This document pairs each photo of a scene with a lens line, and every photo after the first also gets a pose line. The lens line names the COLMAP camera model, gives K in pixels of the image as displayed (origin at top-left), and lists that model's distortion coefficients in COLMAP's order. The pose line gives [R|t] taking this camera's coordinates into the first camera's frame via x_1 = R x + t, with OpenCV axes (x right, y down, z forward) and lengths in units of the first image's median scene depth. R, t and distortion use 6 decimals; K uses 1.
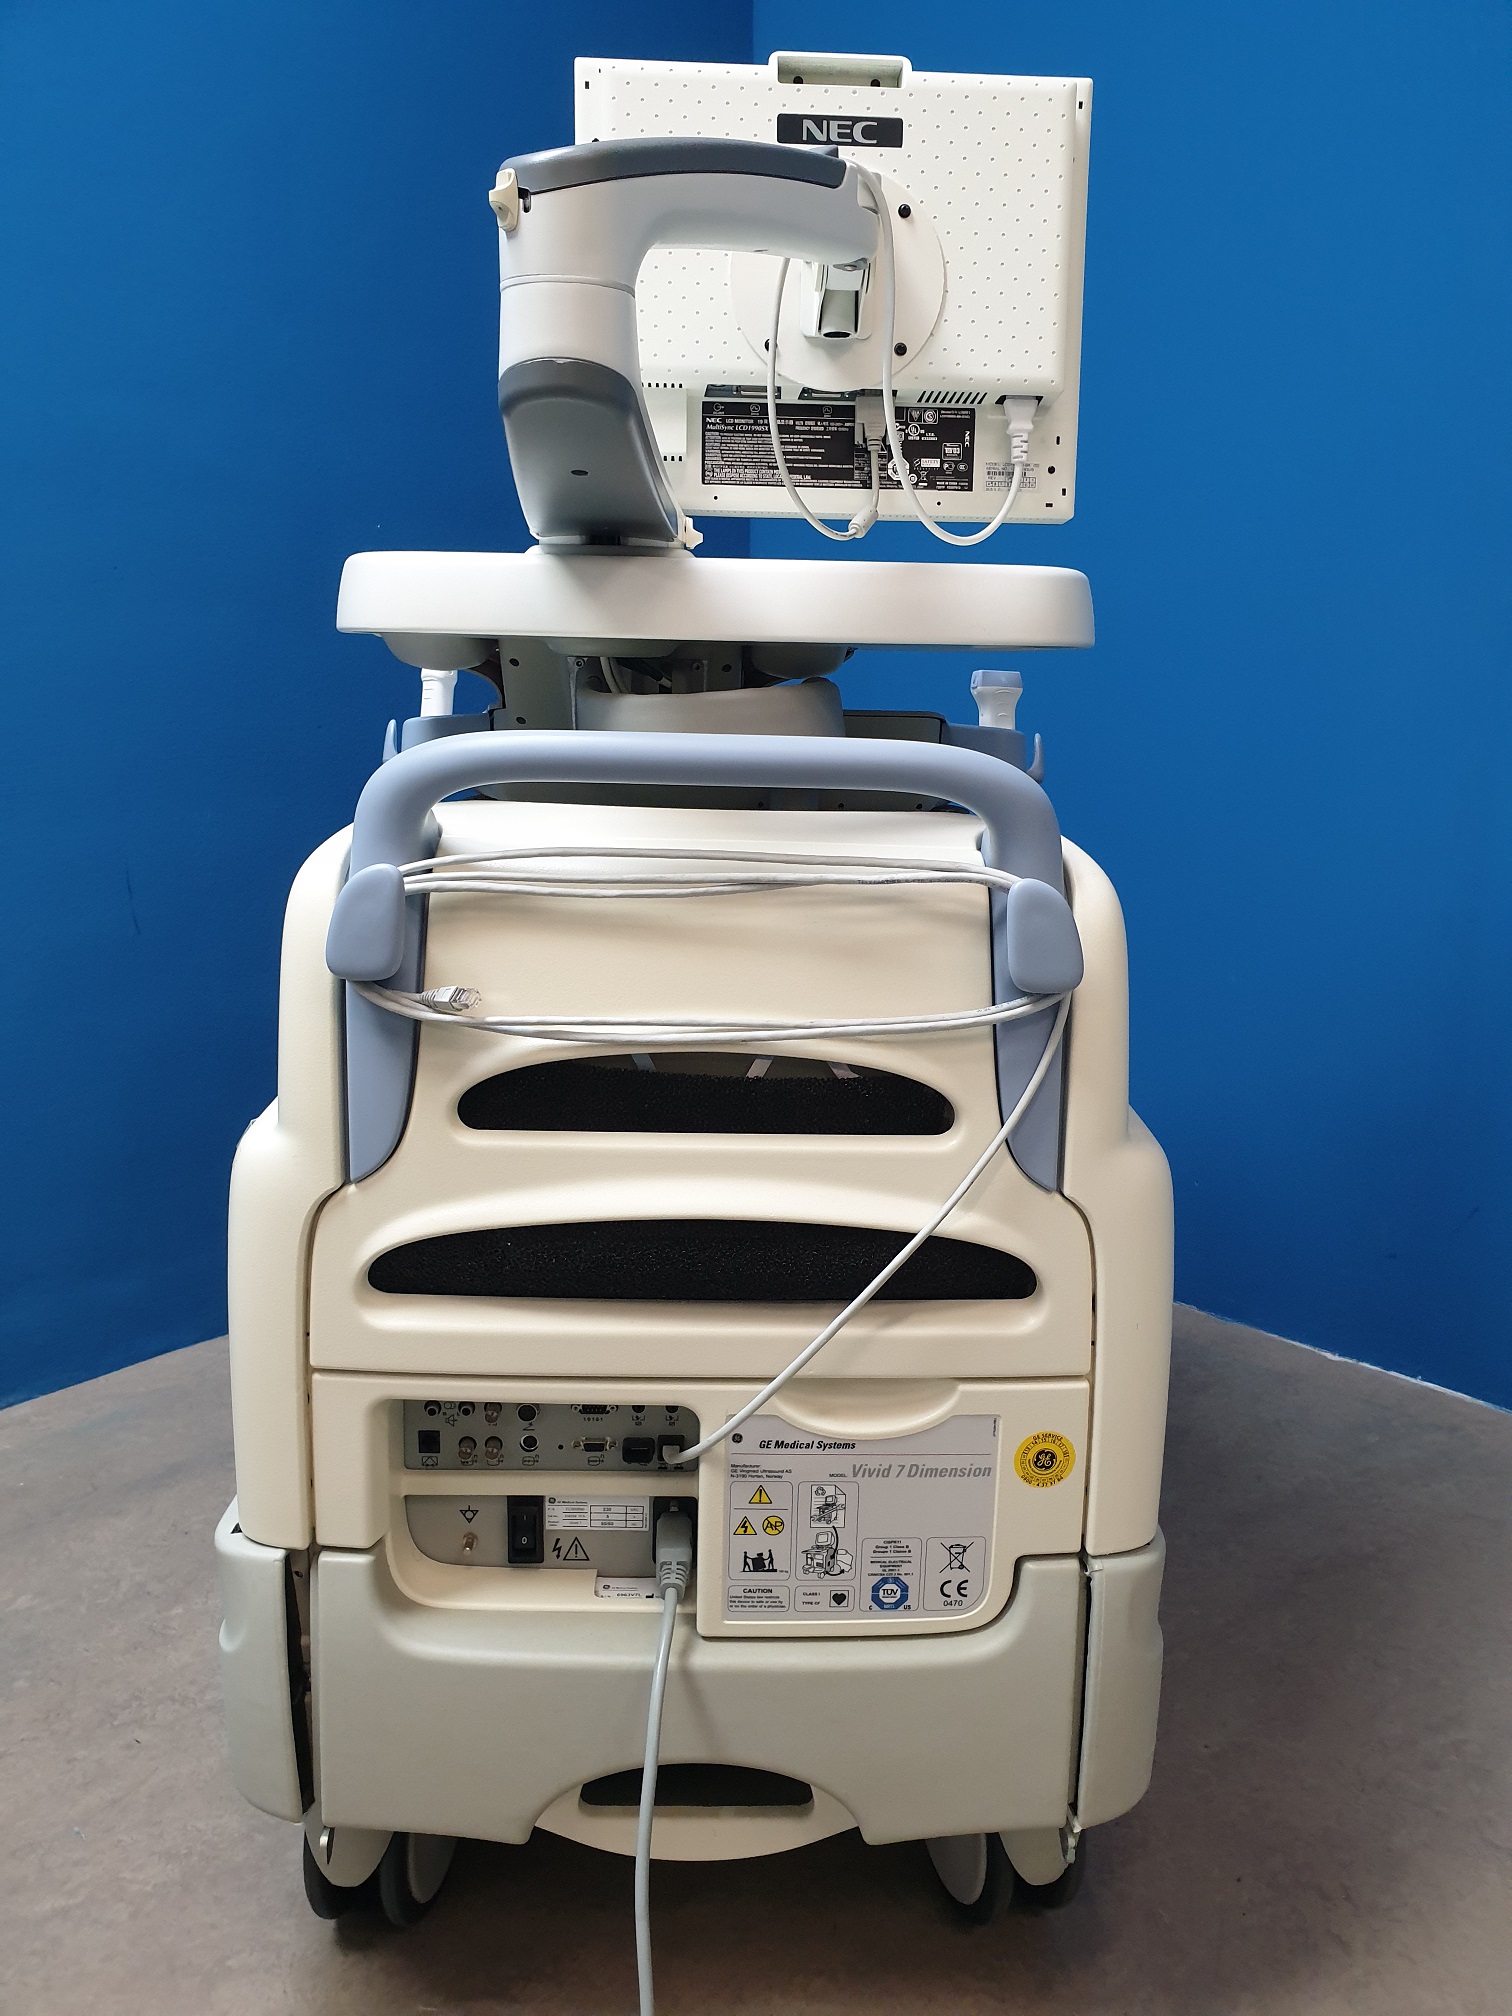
lens RADIAL K [[1541.0, 0, 756.0], [0, 1541.0, 1008.0], [0, 0, 1]] dist [-0.003176, 0.009333]
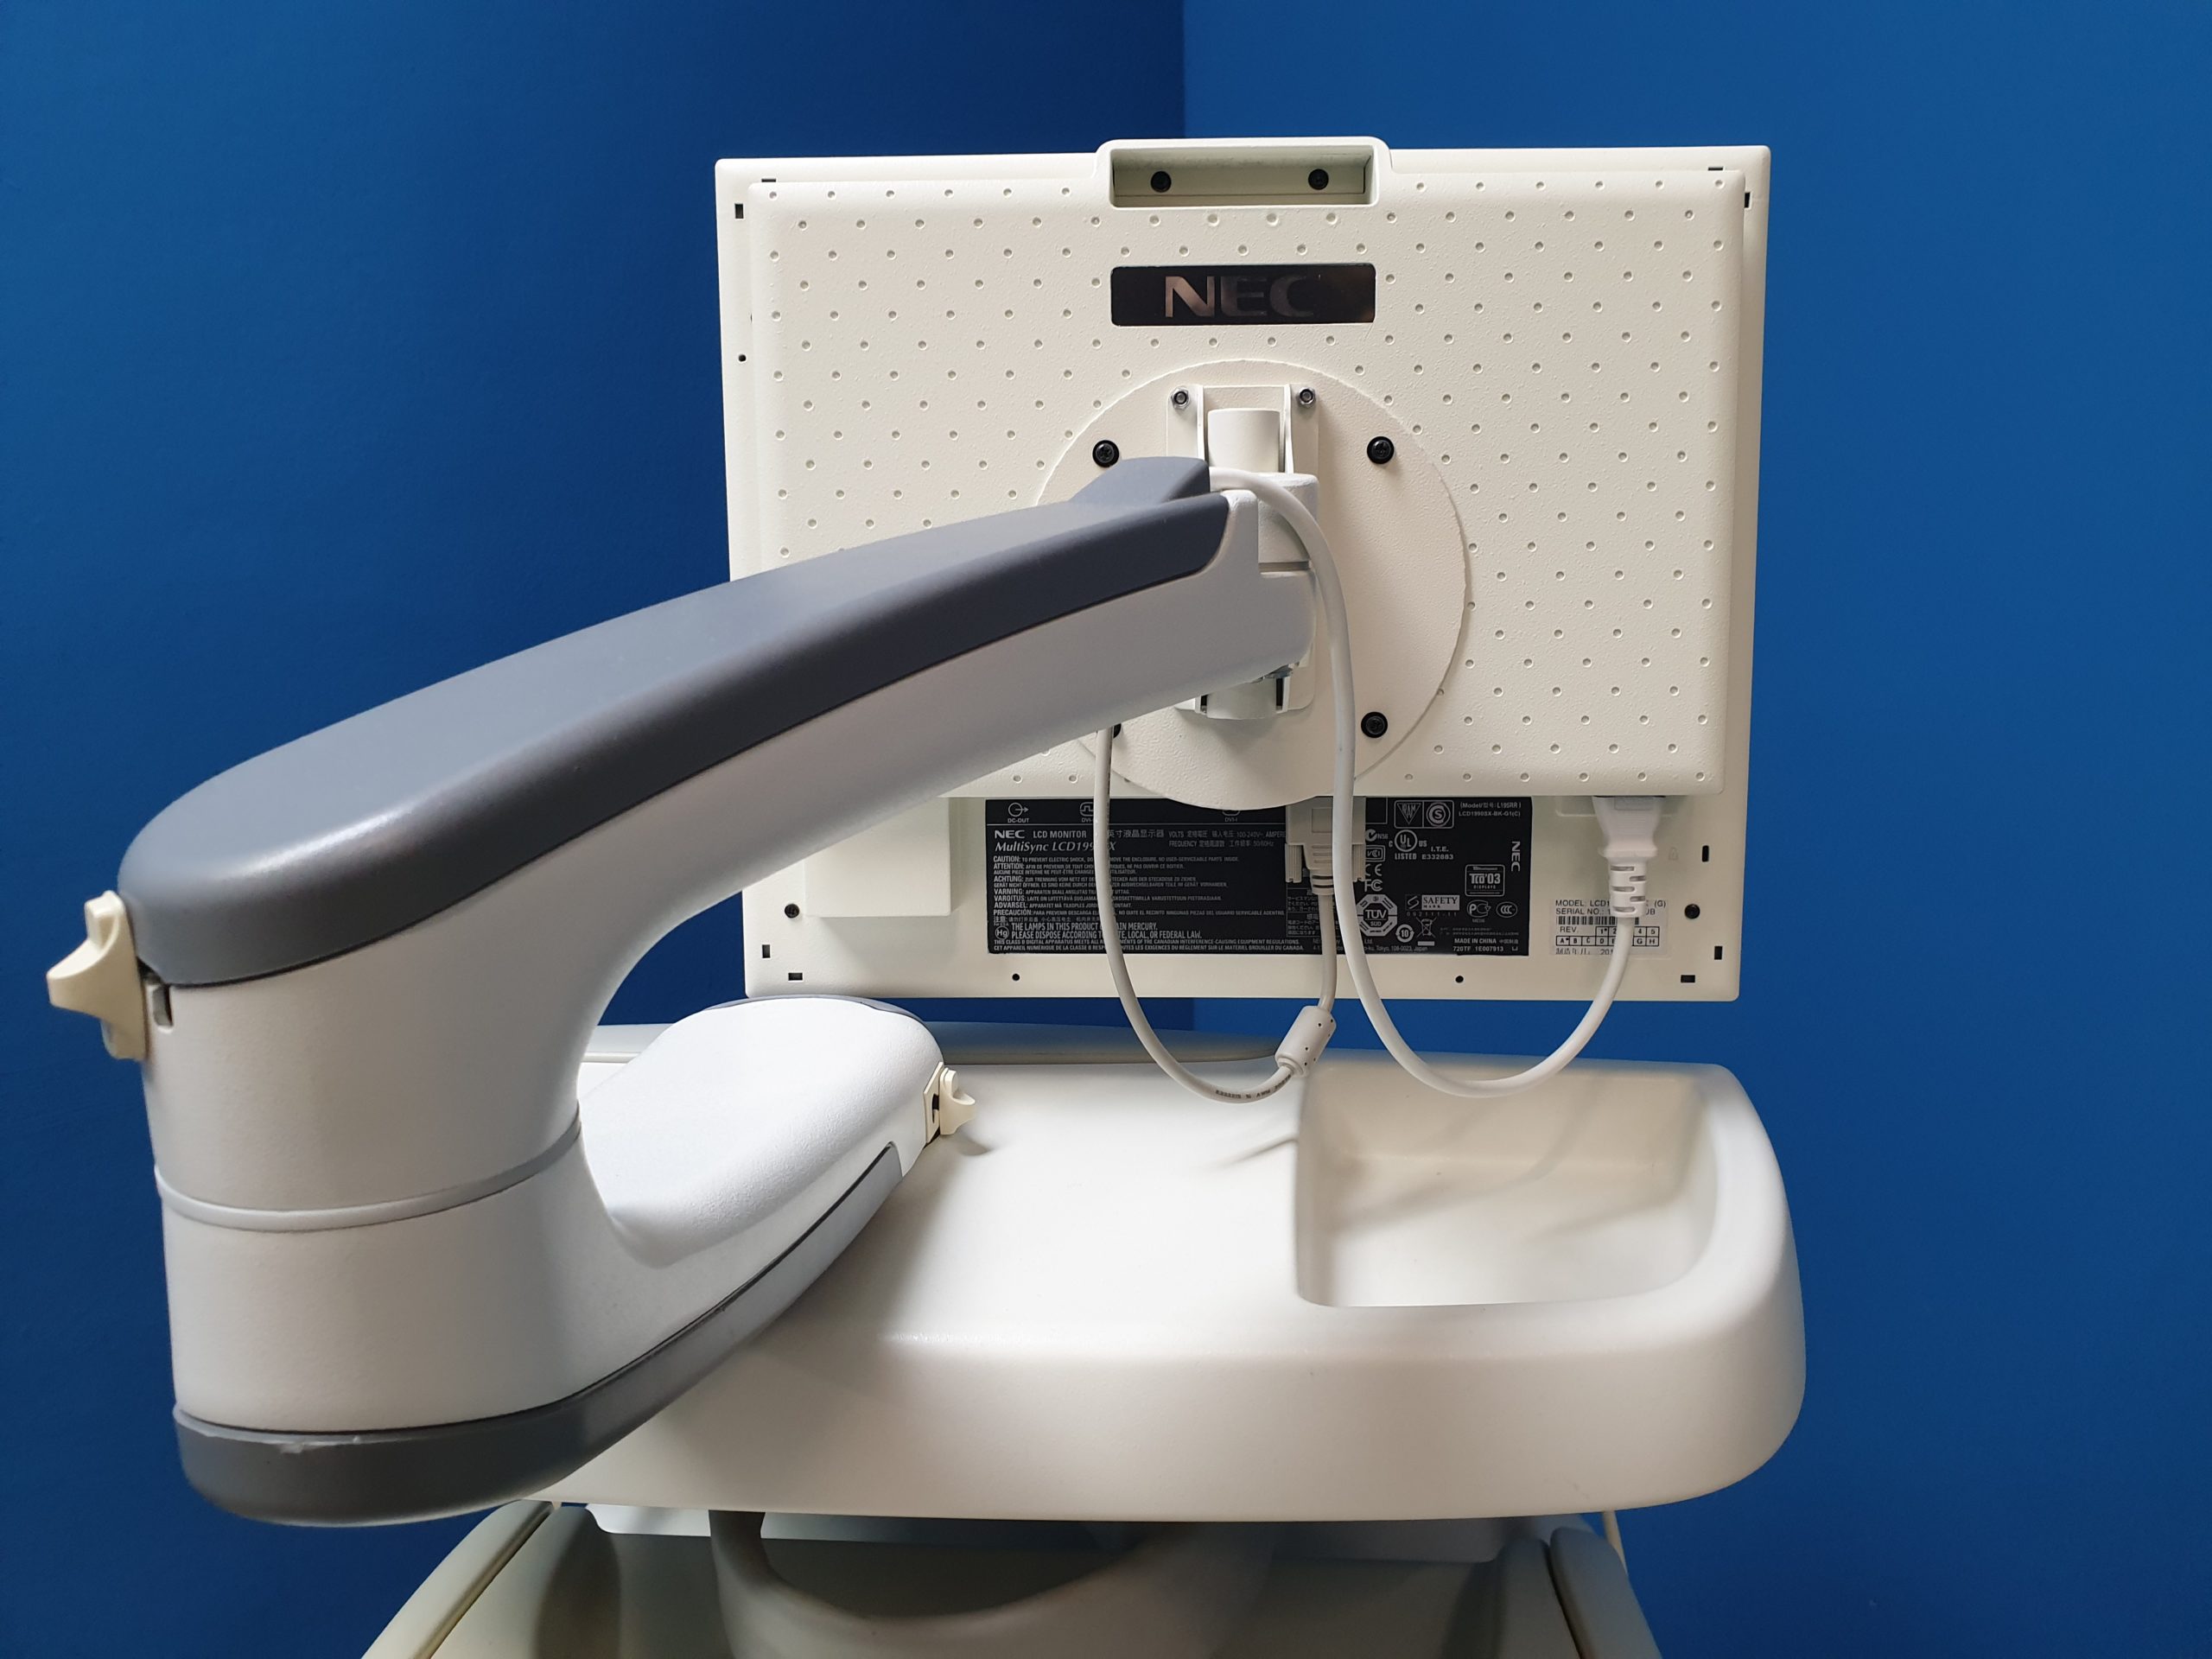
lens RADIAL K [[1673.5, 0, 1106.0], [0, 1673.5, 829.5], [0, 0, 1]] dist [0.183853, -0.534497]
pose [[0.995672, -0.009409, -0.092463, 0.056351], [0.007490, 0.999750, -0.021080, -0.371498], [0.092638, 0.020297, 0.995493, 0.448803]]
